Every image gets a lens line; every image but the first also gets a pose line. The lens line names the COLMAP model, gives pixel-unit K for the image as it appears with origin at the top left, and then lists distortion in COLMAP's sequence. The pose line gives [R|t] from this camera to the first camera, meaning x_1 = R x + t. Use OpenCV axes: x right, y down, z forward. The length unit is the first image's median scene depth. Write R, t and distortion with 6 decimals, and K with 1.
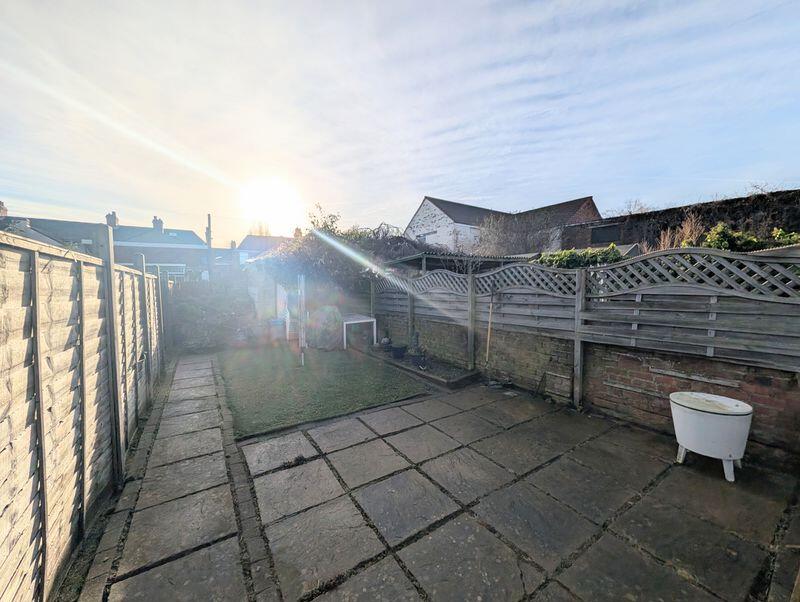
lens RADIAL K [[309.4, 0, 396.8], [0, 309.4, 303.6], [0, 0, 1]] dist [0.000617, 0.000268]
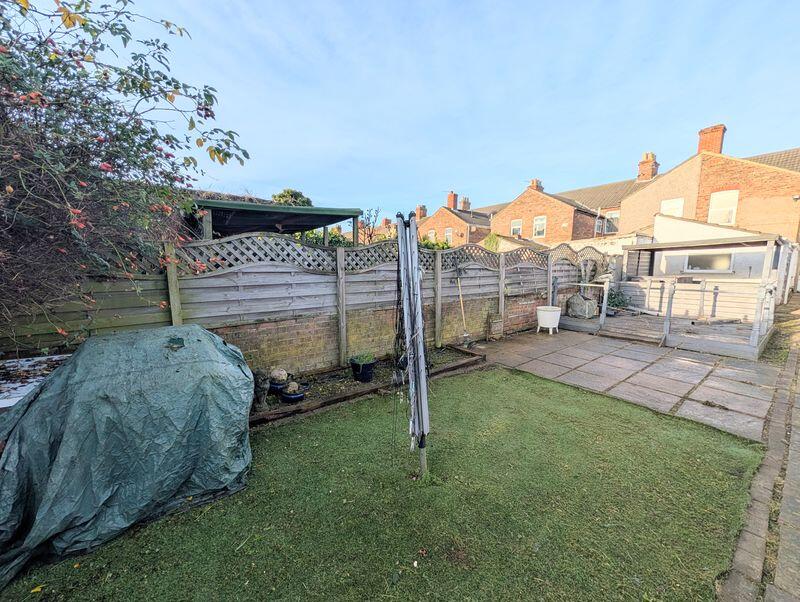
lens RADIAL K [[309.4, 0, 399.9], [0, 309.4, 301.1], [0, 0, 1]] dist [0.000617, 0.000268]
pose [[-0.062859, -0.119143, 0.990885, -0.074016], [0.058968, 0.990671, 0.122858, -0.006471], [-0.996279, 0.066153, -0.055247, 0.119317]]
